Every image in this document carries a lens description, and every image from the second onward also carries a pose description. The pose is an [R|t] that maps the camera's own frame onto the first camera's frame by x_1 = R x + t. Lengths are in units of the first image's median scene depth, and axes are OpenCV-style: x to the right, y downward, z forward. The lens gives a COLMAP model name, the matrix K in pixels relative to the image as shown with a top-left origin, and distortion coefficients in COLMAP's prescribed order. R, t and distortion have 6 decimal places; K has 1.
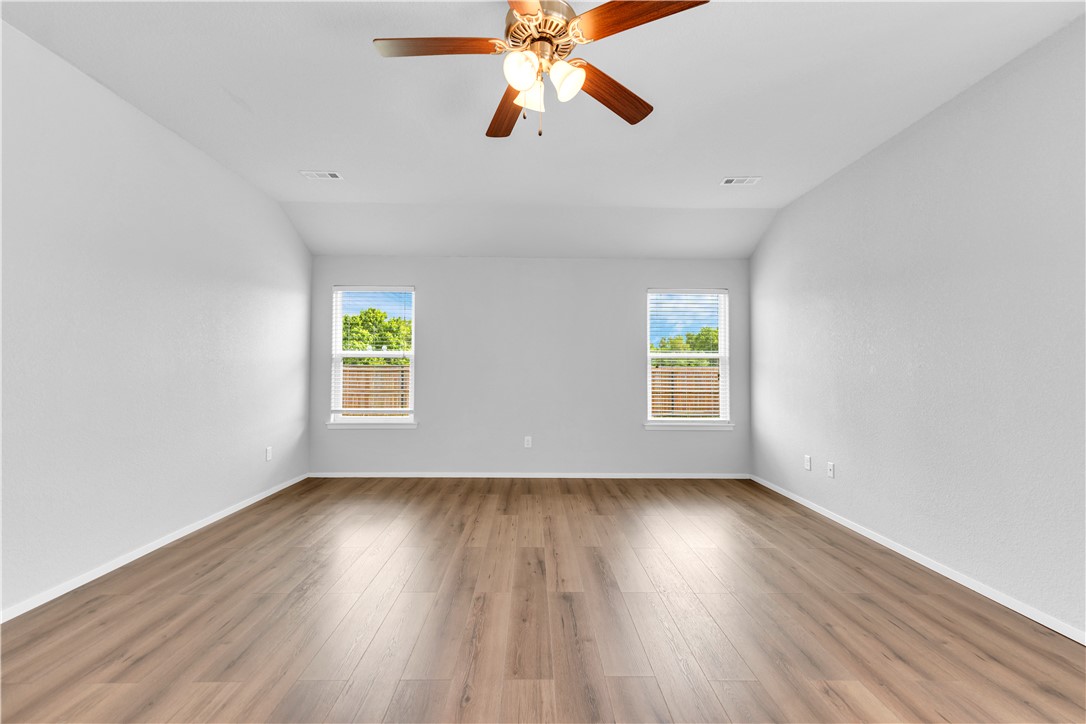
lens RADIAL K [[459.5, 0, 538.2], [0, 459.5, 357.3], [0, 0, 1]] dist [0.008883, -0.000008]
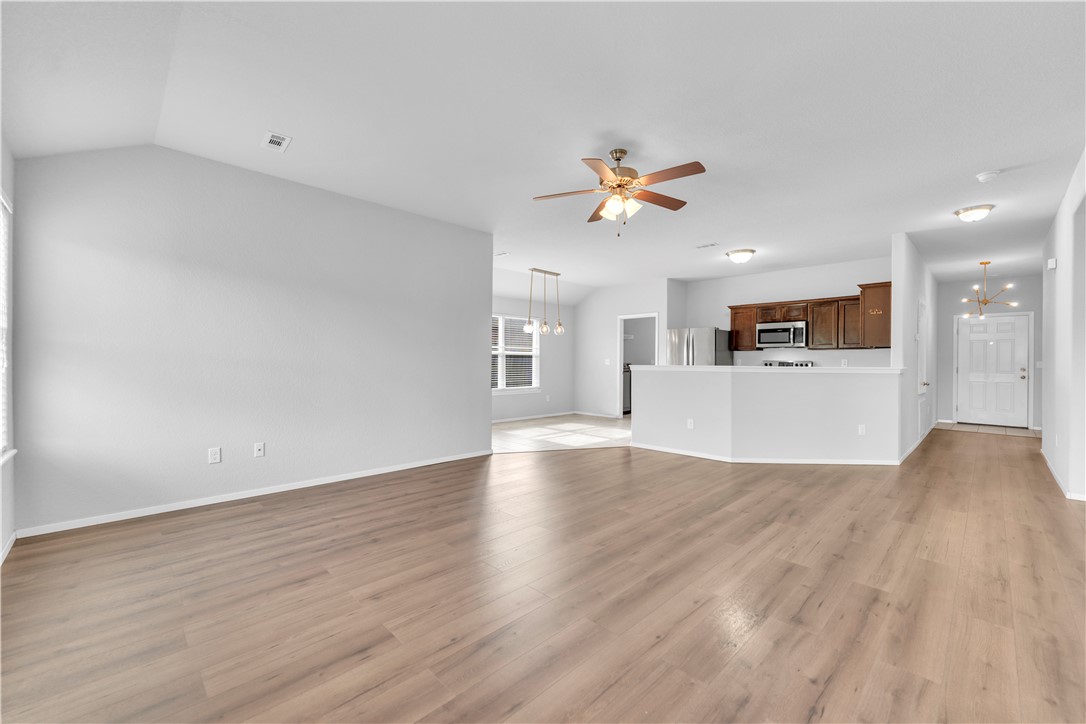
lens RADIAL K [[437.1, 0, 537.8], [0, 437.1, 364.7], [0, 0, 1]] dist [0.000502, -0.000216]
pose [[-0.685470, -0.016214, 0.727921, -0.398090], [-0.032157, 0.999451, -0.008019, 0.025543], [-0.727391, -0.028905, -0.685614, 0.906566]]
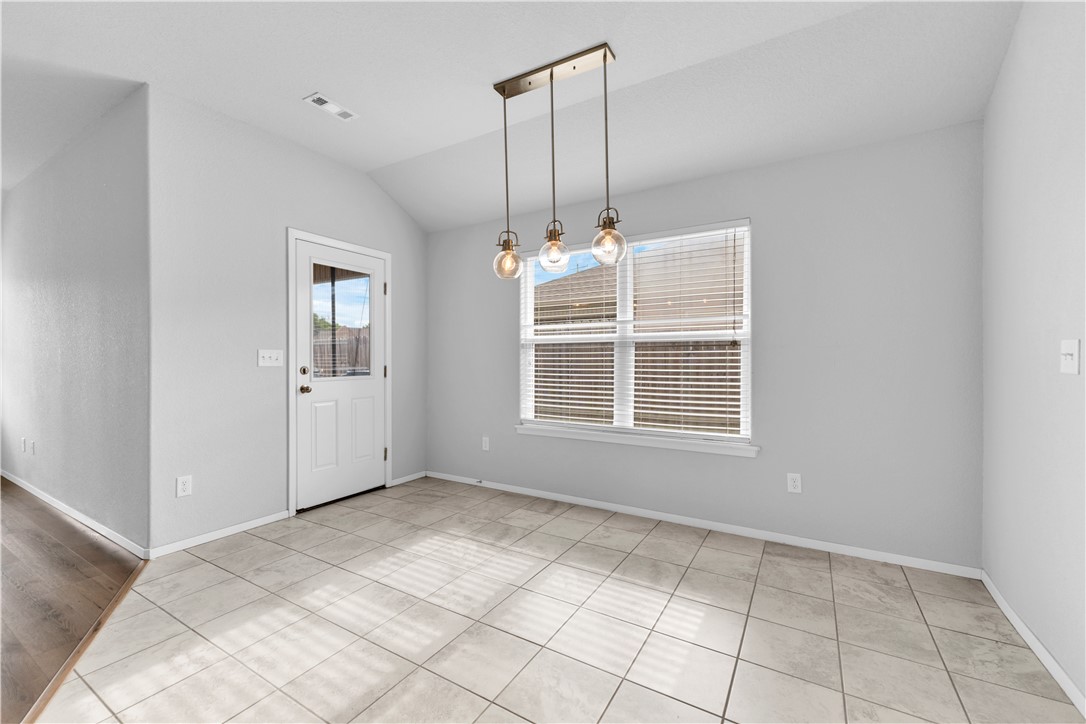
lens RADIAL K [[443.7, 0, 538.5], [0, 443.7, 363.5], [0, 0, 1]] dist [0.006113, -0.000005]
pose [[0.535445, -0.017333, 0.844392, 0.274429], [-0.019227, 0.999280, 0.032704, -0.008638], [-0.844351, -0.033747, 0.534726, -0.408336]]
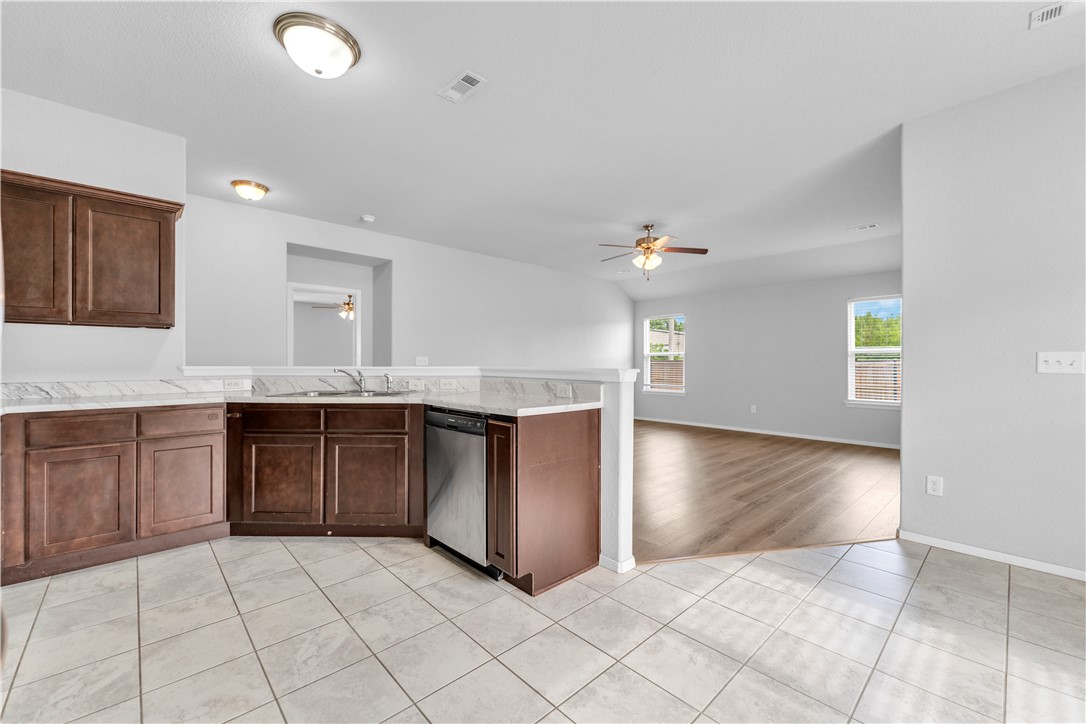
lens RADIAL K [[440.2, 0, 540.6], [0, 440.2, 360.4], [0, 0, 1]] dist [0.004292, -0.000105]
pose [[0.671870, -0.007778, -0.740628, 0.586662], [0.022835, 0.999687, 0.010216, -0.008569], [0.740317, -0.023776, 0.671838, -0.499479]]
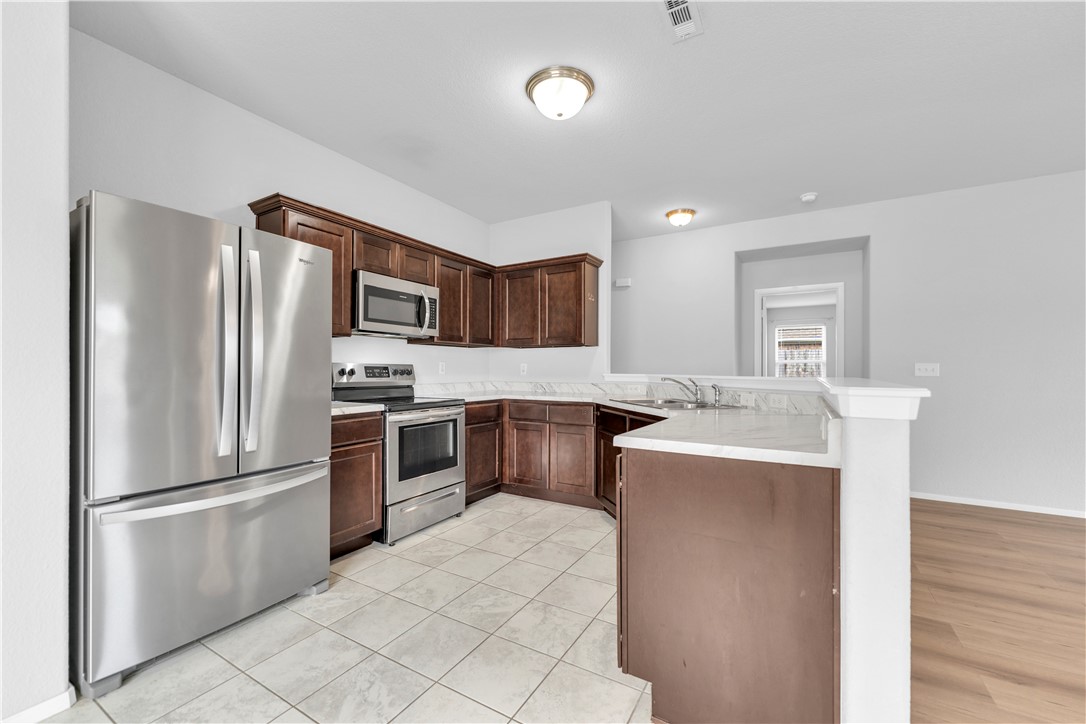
lens RADIAL K [[437.1, 0, 537.8], [0, 437.1, 364.7], [0, 0, 1]] dist [0.000502, -0.000216]
pose [[-0.522584, -0.016020, -0.852437, 0.548646], [0.019016, 0.999356, -0.030439, 0.000494], [0.852376, -0.032116, -0.521943, -0.136492]]
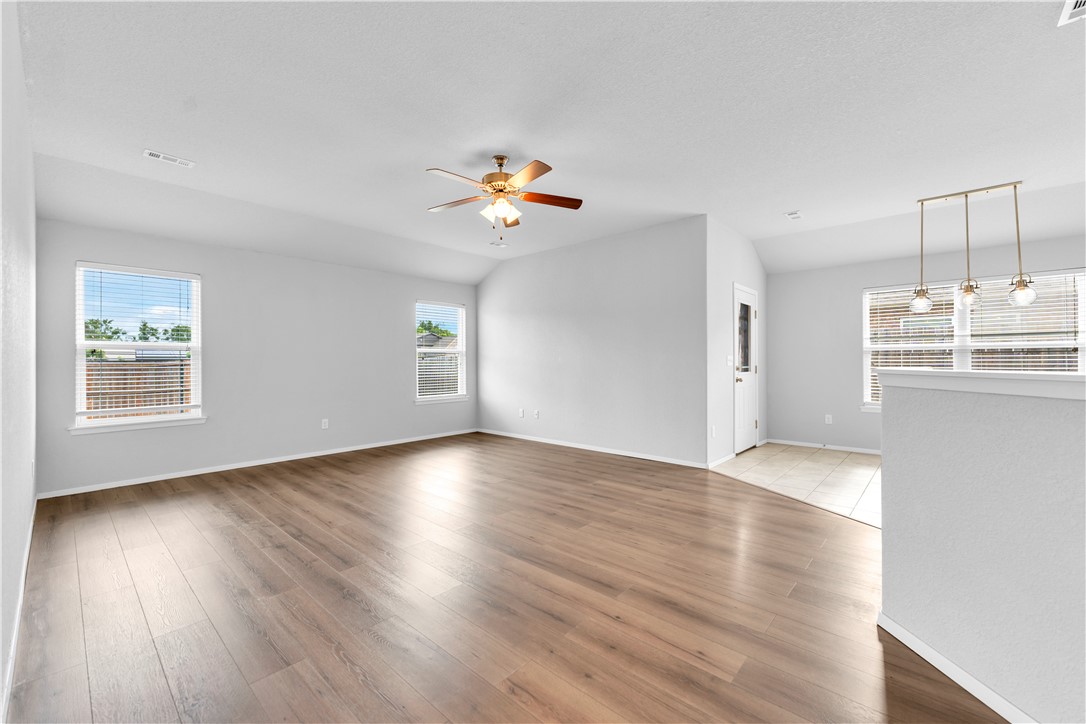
lens RADIAL K [[440.2, 0, 540.6], [0, 440.2, 360.4], [0, 0, 1]] dist [0.004292, -0.000105]
pose [[0.685840, -0.007157, 0.727717, -0.455097], [-0.013174, 0.999666, 0.022248, -0.006752], [-0.727633, -0.024846, 0.685517, -0.146858]]
